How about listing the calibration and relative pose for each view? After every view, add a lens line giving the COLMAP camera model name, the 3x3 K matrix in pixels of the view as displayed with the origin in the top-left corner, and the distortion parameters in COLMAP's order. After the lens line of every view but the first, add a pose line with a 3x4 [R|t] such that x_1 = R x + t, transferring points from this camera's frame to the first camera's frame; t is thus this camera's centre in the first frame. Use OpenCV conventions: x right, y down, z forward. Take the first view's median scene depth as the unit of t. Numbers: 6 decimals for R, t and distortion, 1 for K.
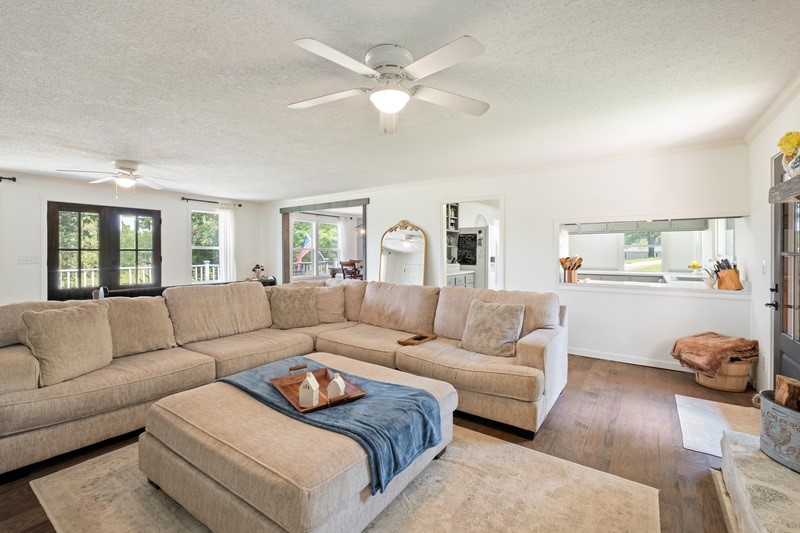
lens RADIAL K [[343.6, 0, 402.3], [0, 343.6, 260.0], [0, 0, 1]] dist [0.000027, -0.007700]
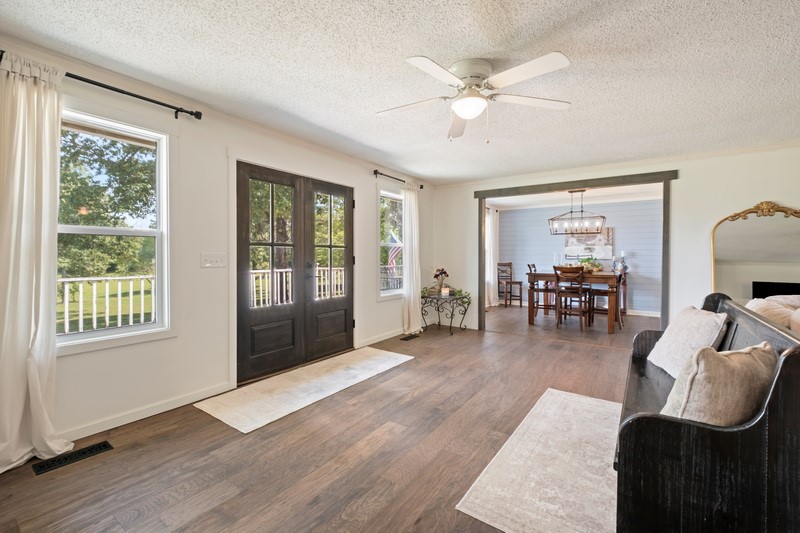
lens RADIAL K [[343.6, 0, 402.3], [0, 343.6, 260.0], [0, 0, 1]] dist [0.000027, -0.007700]
pose [[0.999947, 0.003150, 0.009839, -0.623362], [-0.003051, 0.999945, -0.010039, 0.002744], [-0.009870, 0.010009, 0.999901, 0.334082]]
